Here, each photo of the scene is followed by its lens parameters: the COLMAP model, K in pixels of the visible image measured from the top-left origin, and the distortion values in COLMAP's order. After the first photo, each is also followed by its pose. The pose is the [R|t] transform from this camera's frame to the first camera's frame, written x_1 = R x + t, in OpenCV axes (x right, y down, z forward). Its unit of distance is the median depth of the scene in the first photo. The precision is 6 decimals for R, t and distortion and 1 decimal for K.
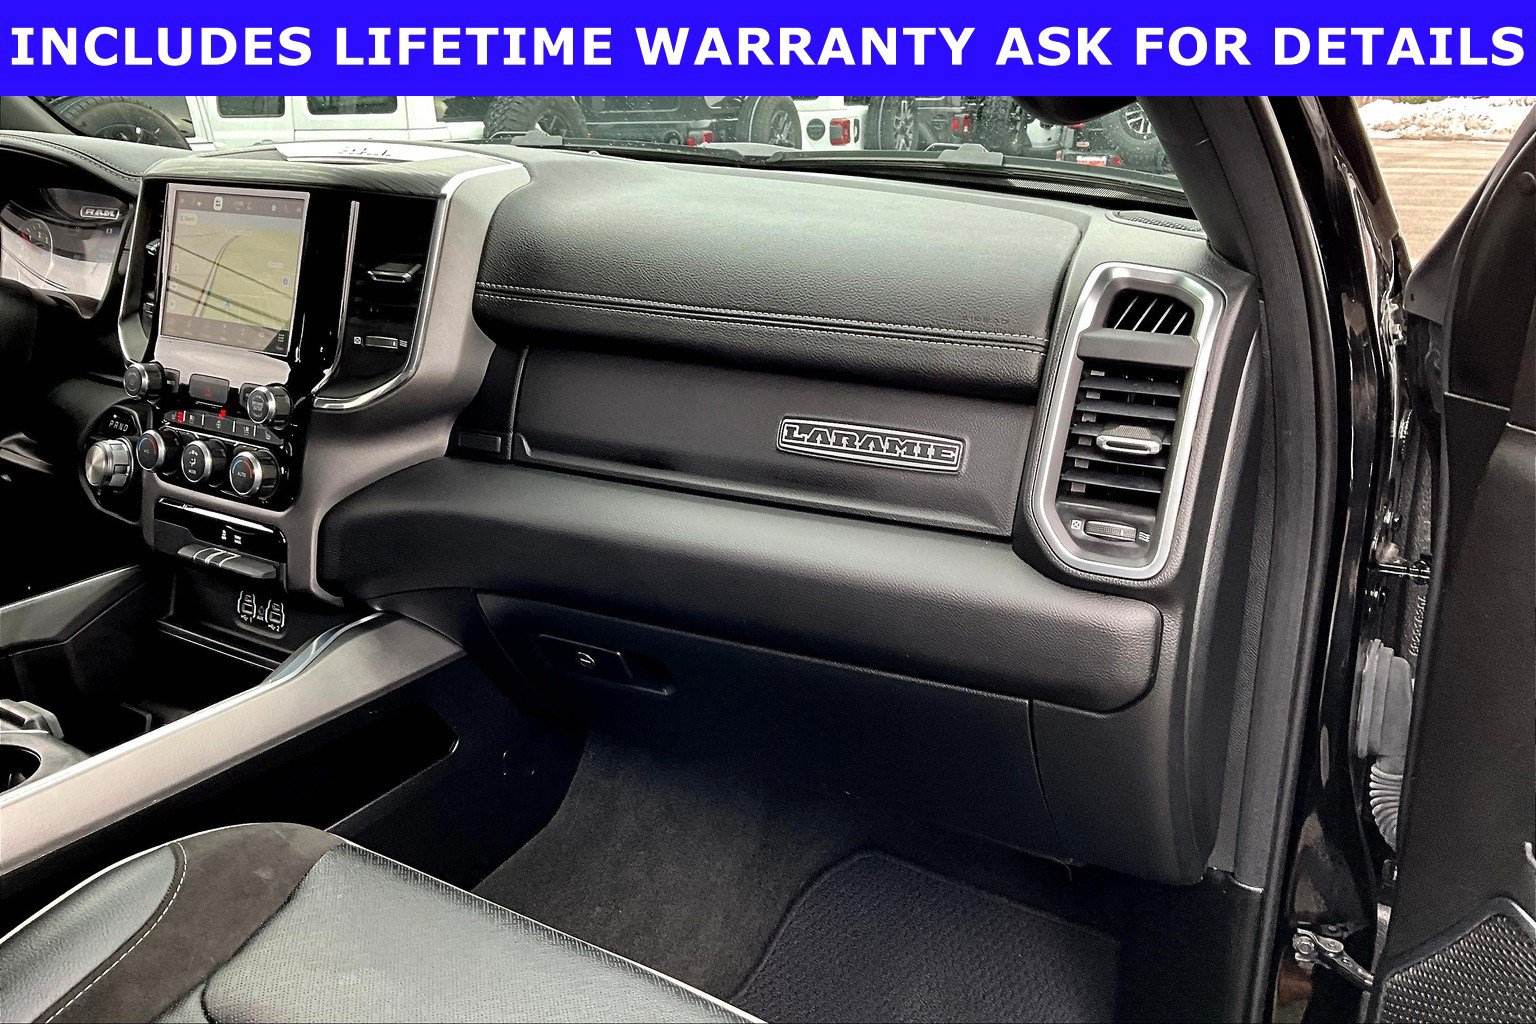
lens RADIAL K [[1266.6, 0, 768.0], [0, 1266.6, 512.0], [0, 0, 1]] dist [0.127047, -0.266969]
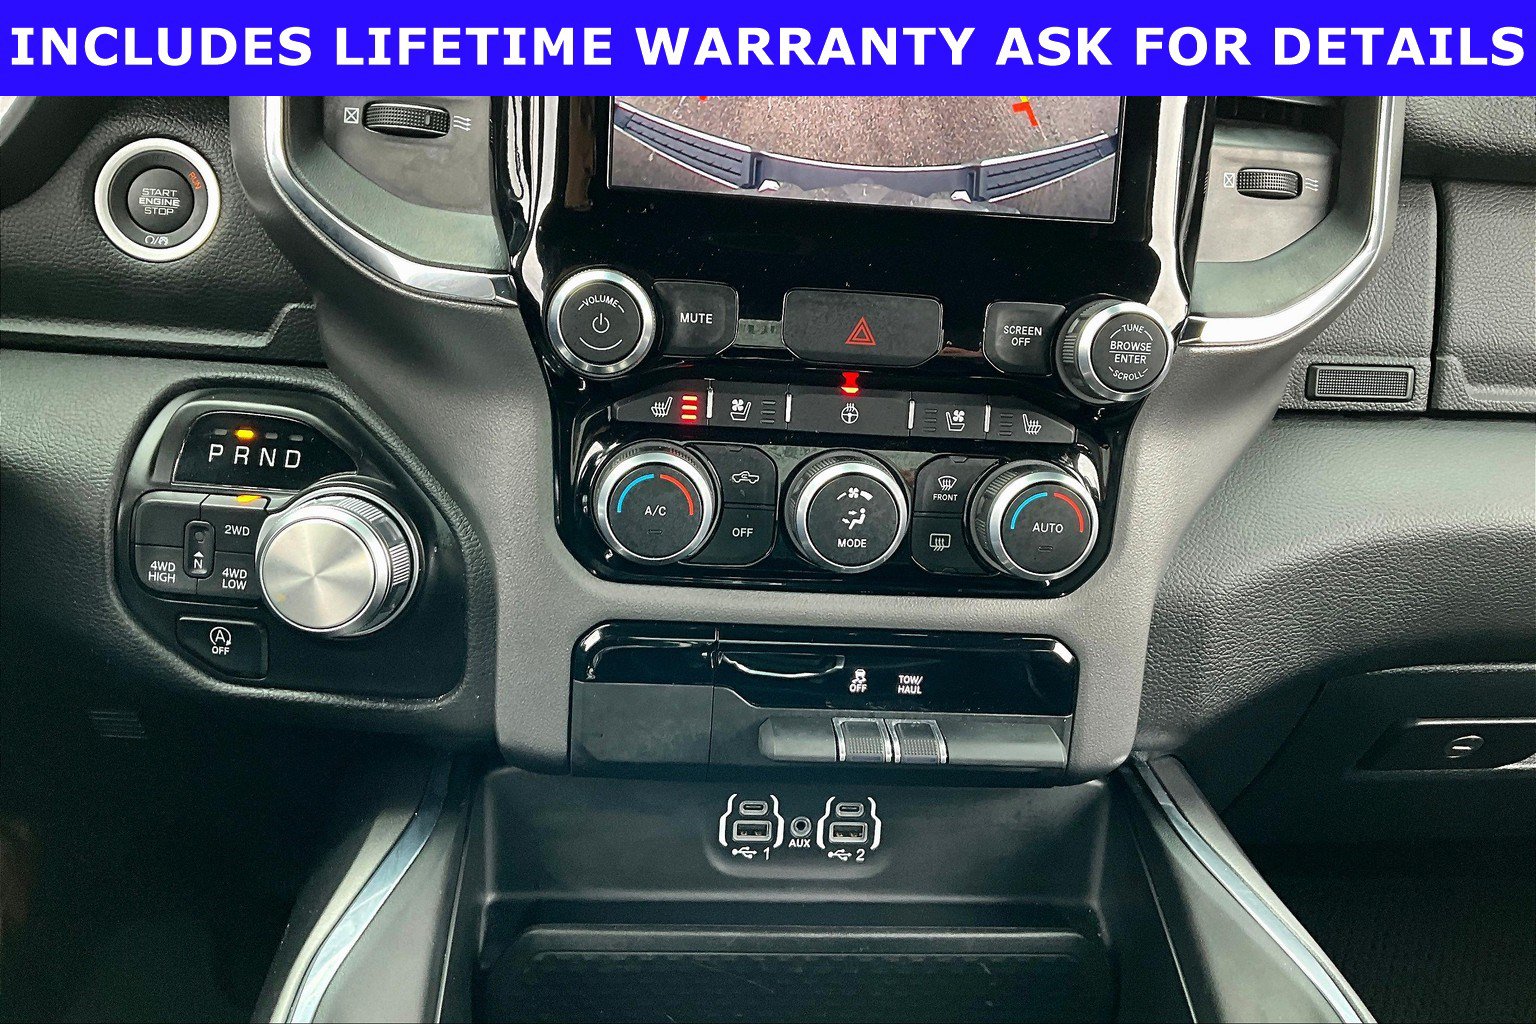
lens RADIAL K [[1266.6, 0, 768.0], [0, 1266.6, 512.0], [0, 0, 1]] dist [0.127047, -0.266969]
pose [[0.791765, -0.163763, 0.588465, -0.693131], [0.114697, 0.986114, 0.120101, -0.089487], [-0.599961, -0.027597, 0.799553, 0.712451]]
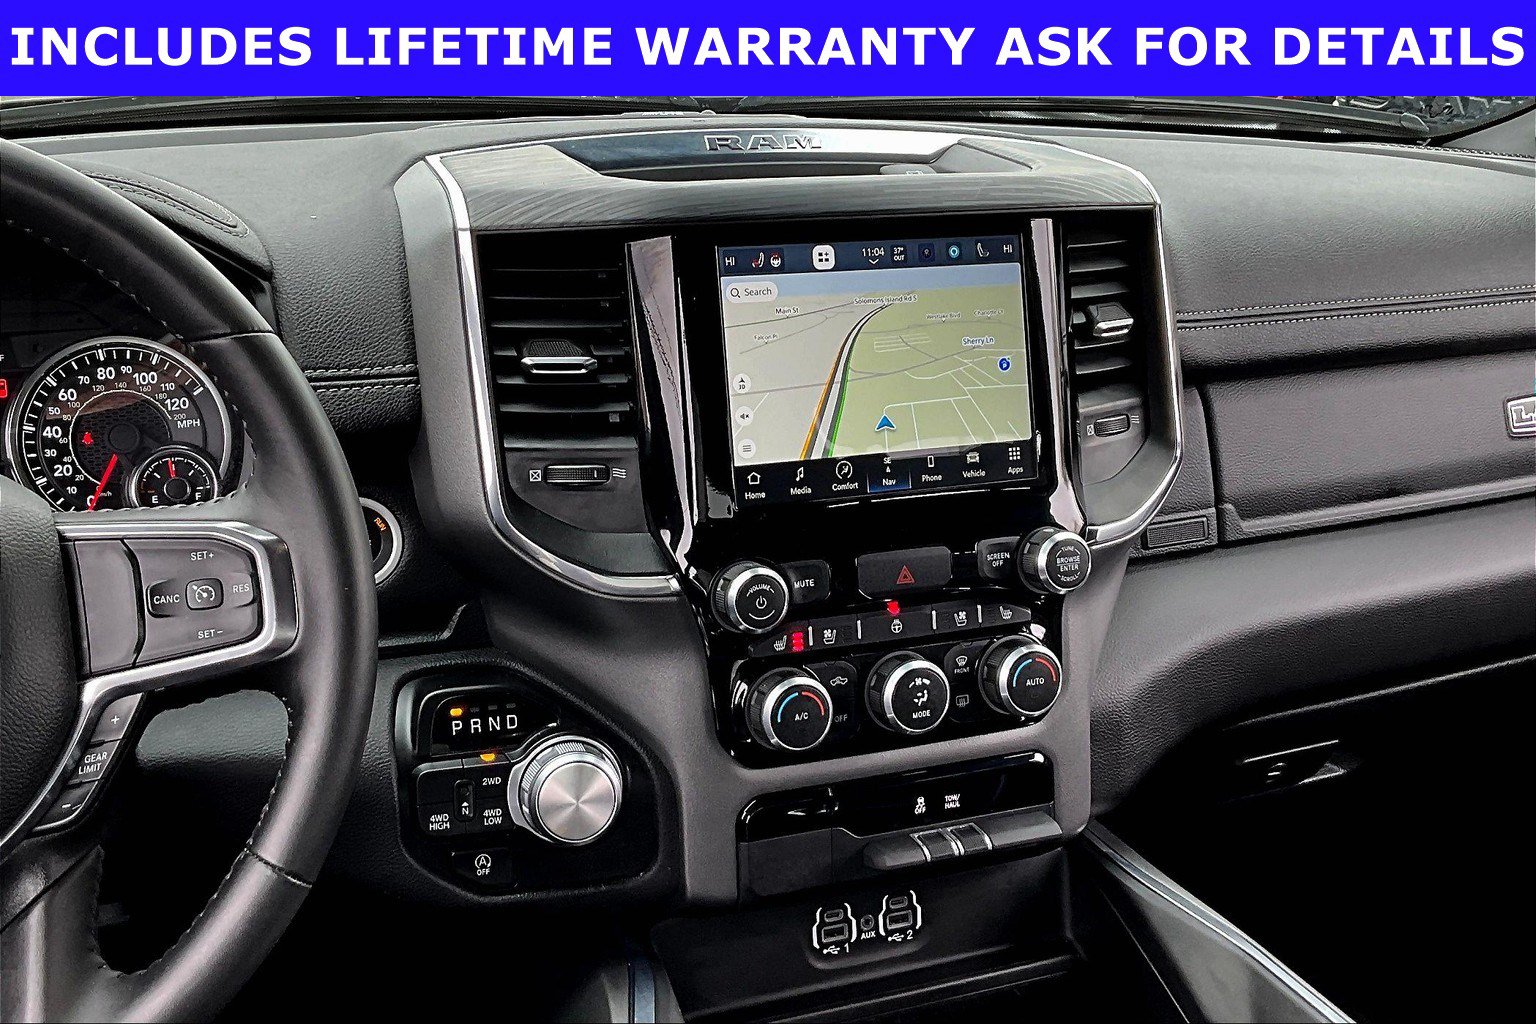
lens RADIAL K [[1723.7, 0, 736.2], [0, 1723.7, 479.7], [0, 0, 1]] dist [0.115347, -0.265642]
pose [[0.577804, -0.228779, 0.783456, -1.089234], [0.230283, 0.966607, 0.112426, -0.242086], [-0.783015, 0.115456, 0.611194, 0.576229]]
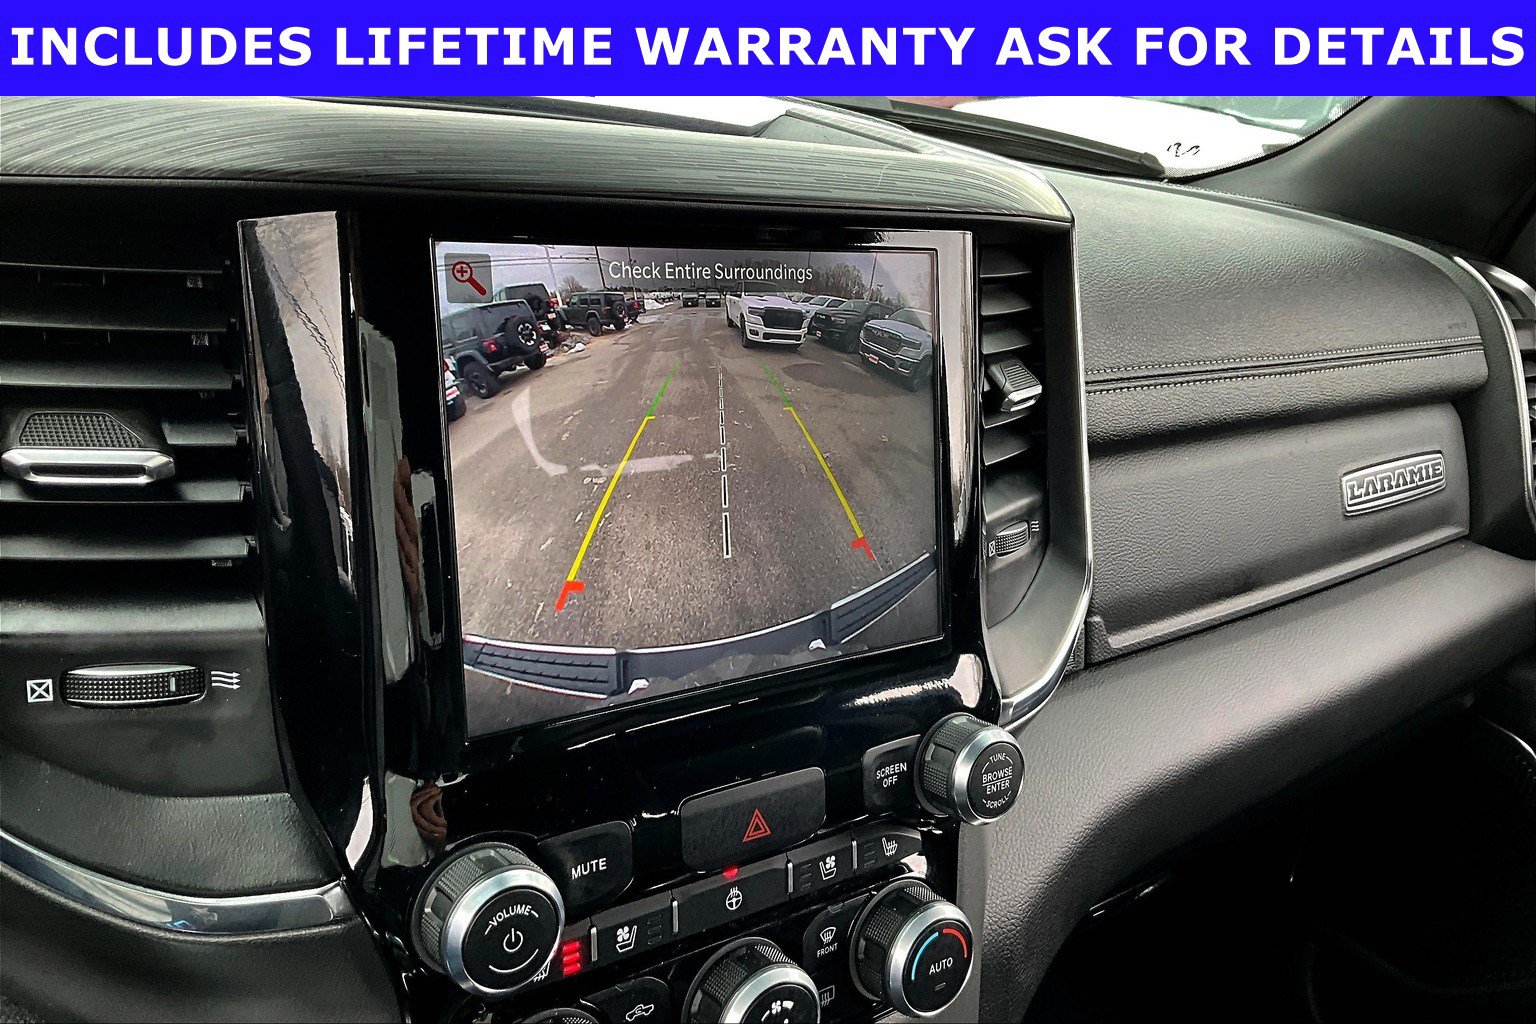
lens RADIAL K [[1266.6, 0, 768.0], [0, 1266.6, 512.0], [0, 0, 1]] dist [0.127047, -0.266969]
pose [[0.367453, -0.273612, 0.888884, -0.717710], [0.168862, 0.959488, 0.225540, -0.251287], [-0.914584, 0.067223, 0.398769, 0.857515]]
